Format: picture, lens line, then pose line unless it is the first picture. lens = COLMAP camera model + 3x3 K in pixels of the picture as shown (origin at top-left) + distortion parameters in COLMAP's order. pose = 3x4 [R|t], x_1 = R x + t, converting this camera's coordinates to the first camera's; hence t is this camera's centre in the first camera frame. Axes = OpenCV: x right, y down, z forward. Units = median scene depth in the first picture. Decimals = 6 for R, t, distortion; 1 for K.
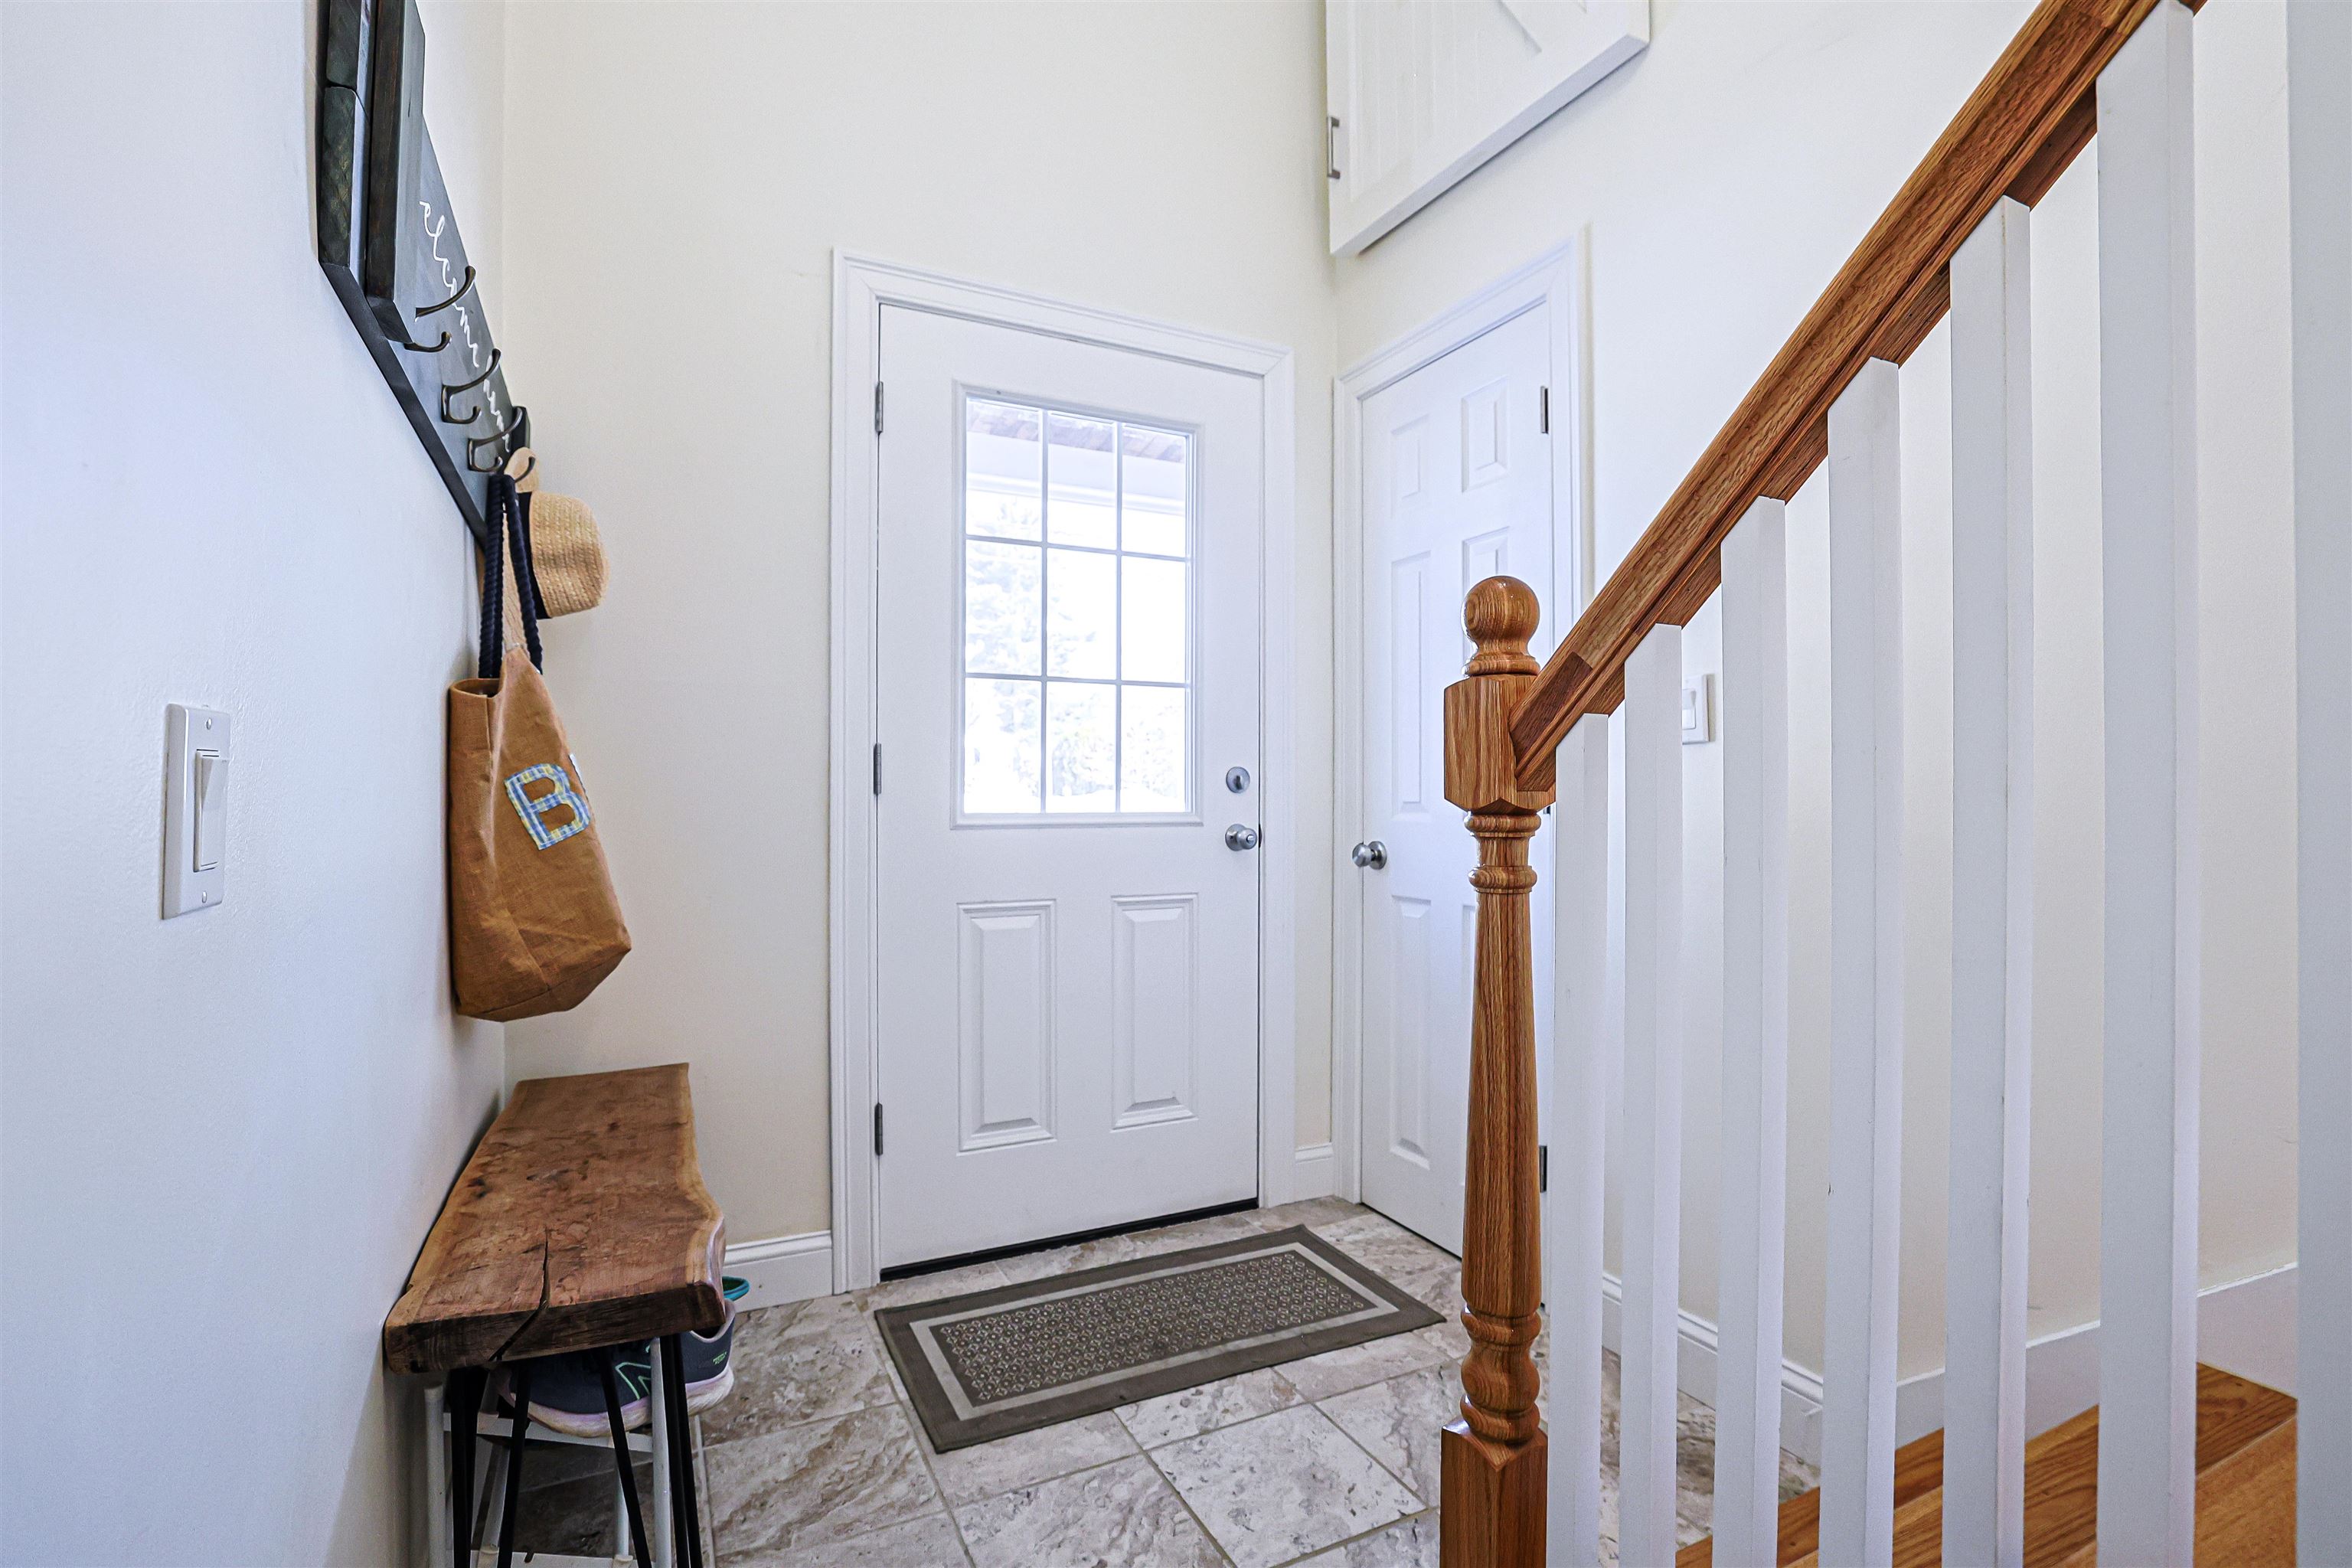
lens RADIAL K [[1084.3, 0, 1183.2], [0, 1084.3, 790.5], [0, 0, 1]] dist [-0.040534, 0.018317]
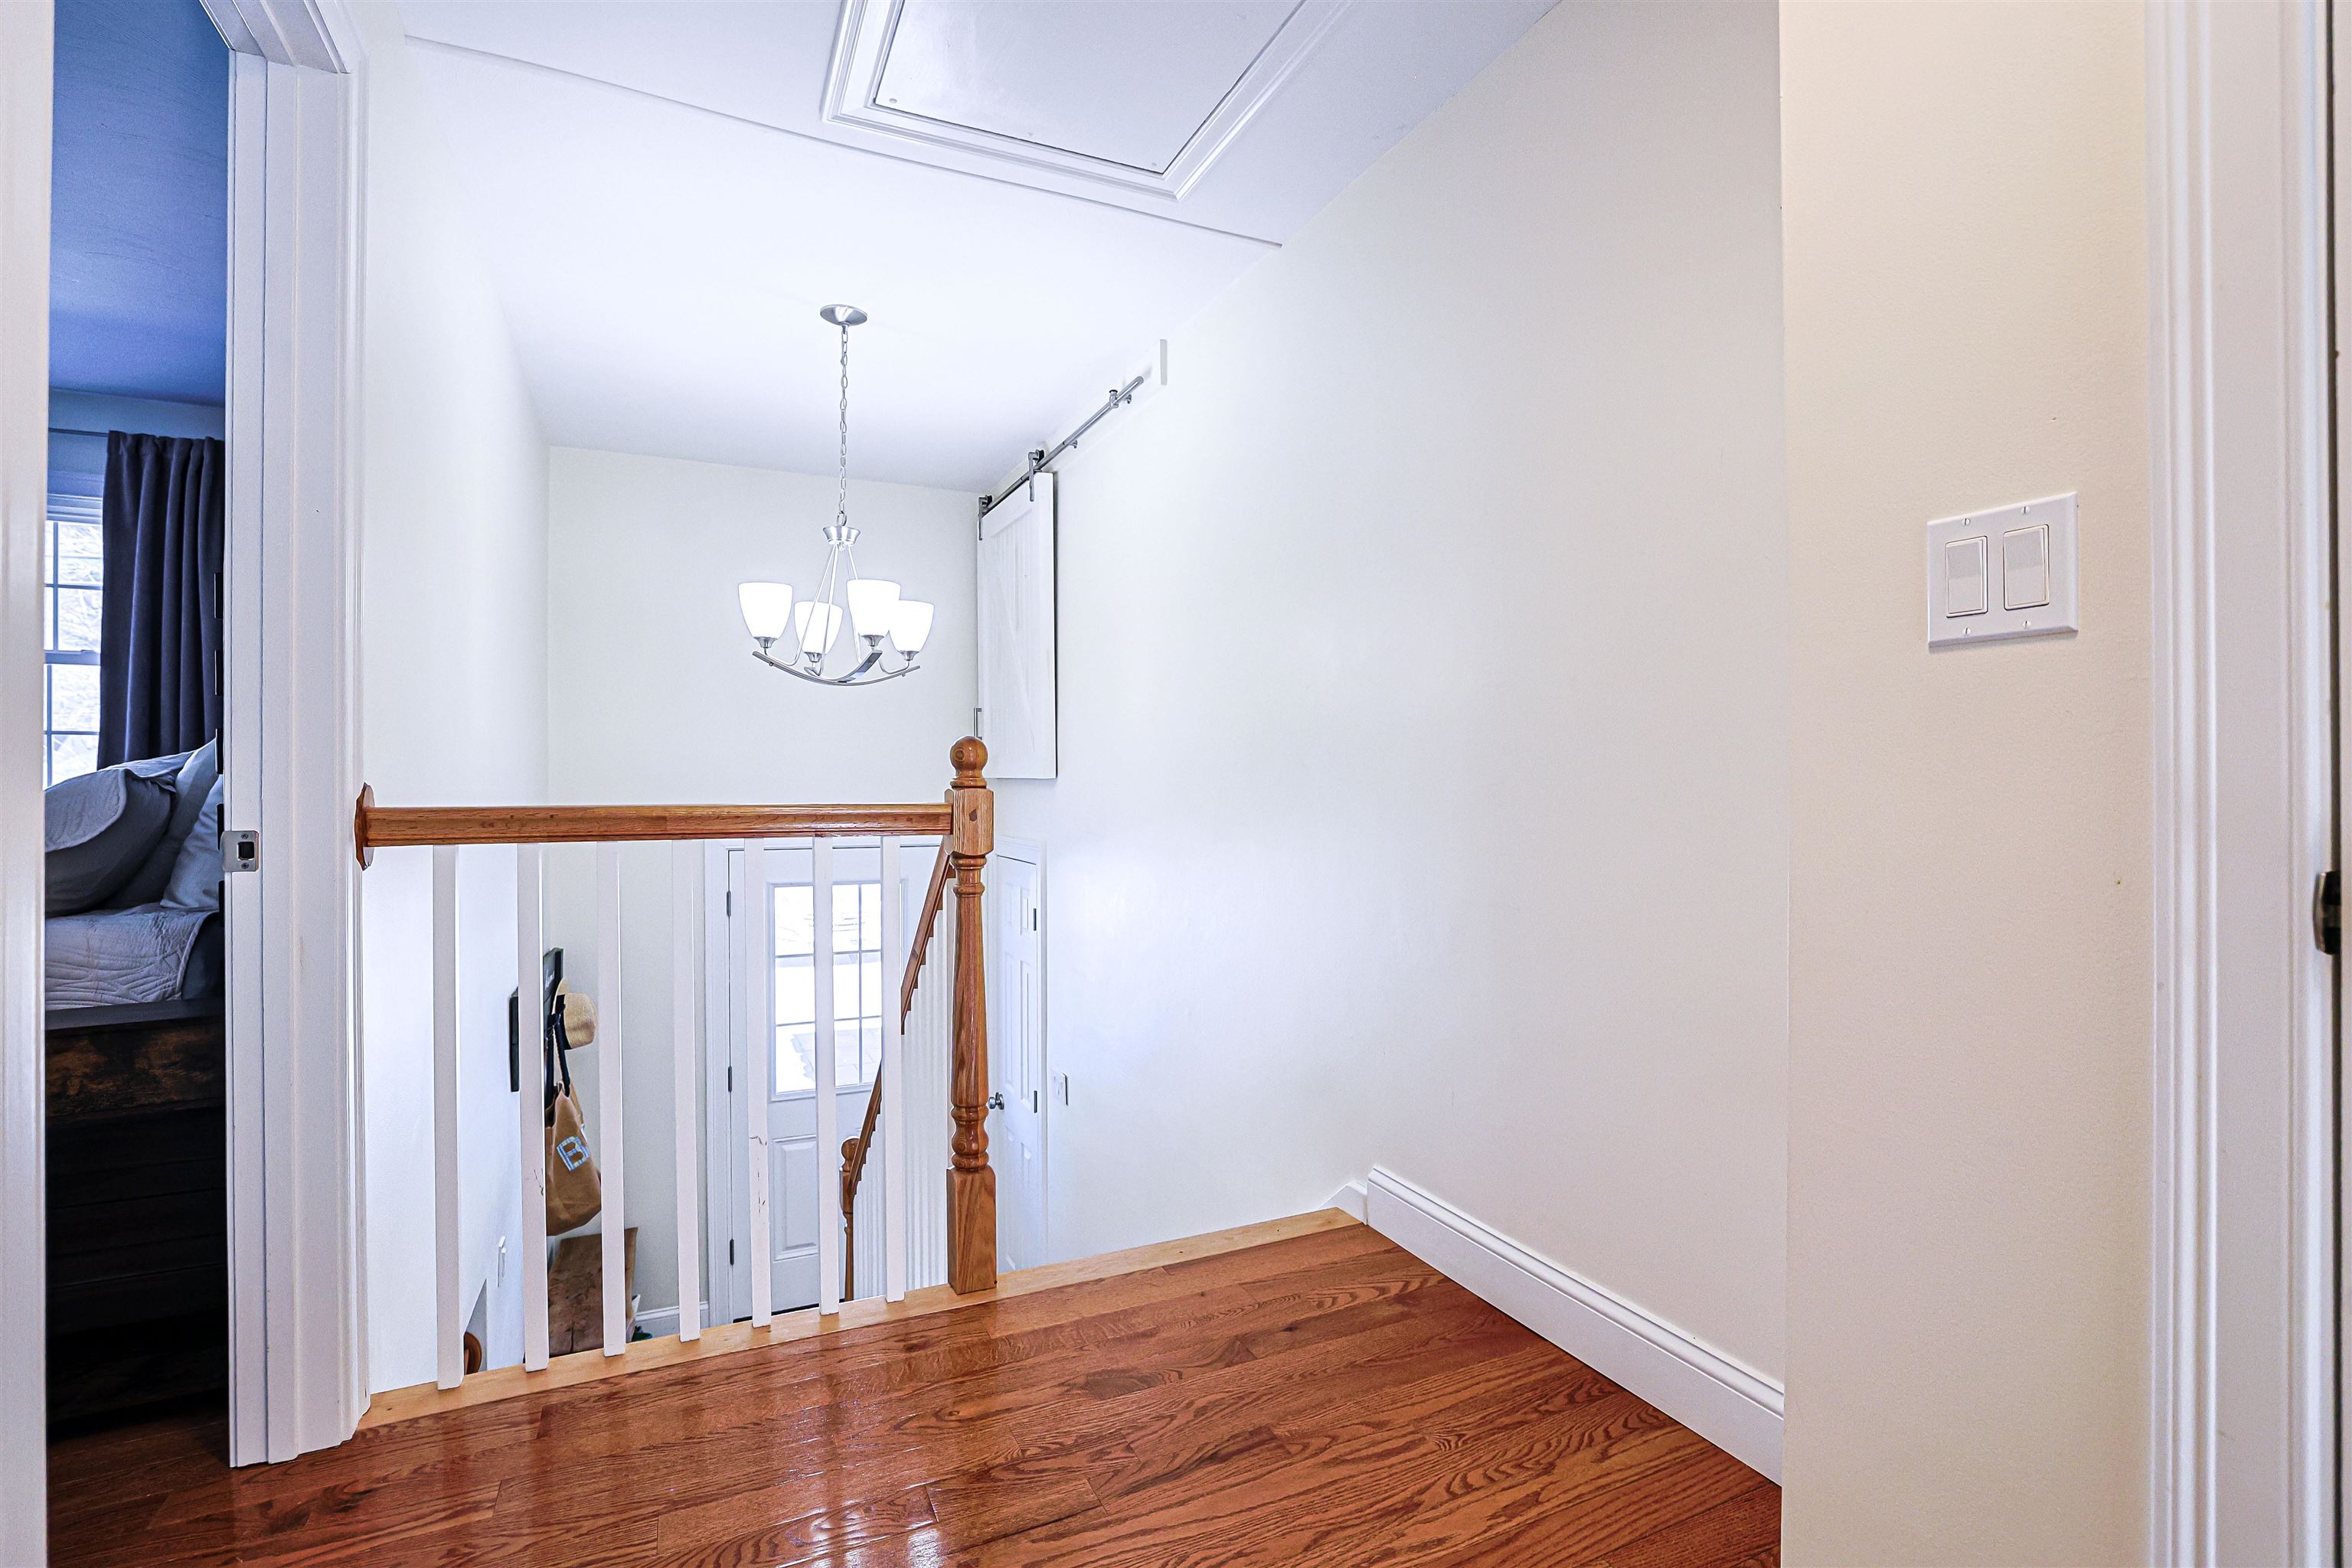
lens RADIAL K [[1084.3, 0, 1183.2], [0, 1084.3, 790.5], [0, 0, 1]] dist [-0.040534, 0.018317]
pose [[0.999847, 0.000324, -0.017464, 0.876826], [-0.000283, 0.999997, 0.002358, -0.814915], [0.017464, -0.002352, 0.999845, -1.471509]]
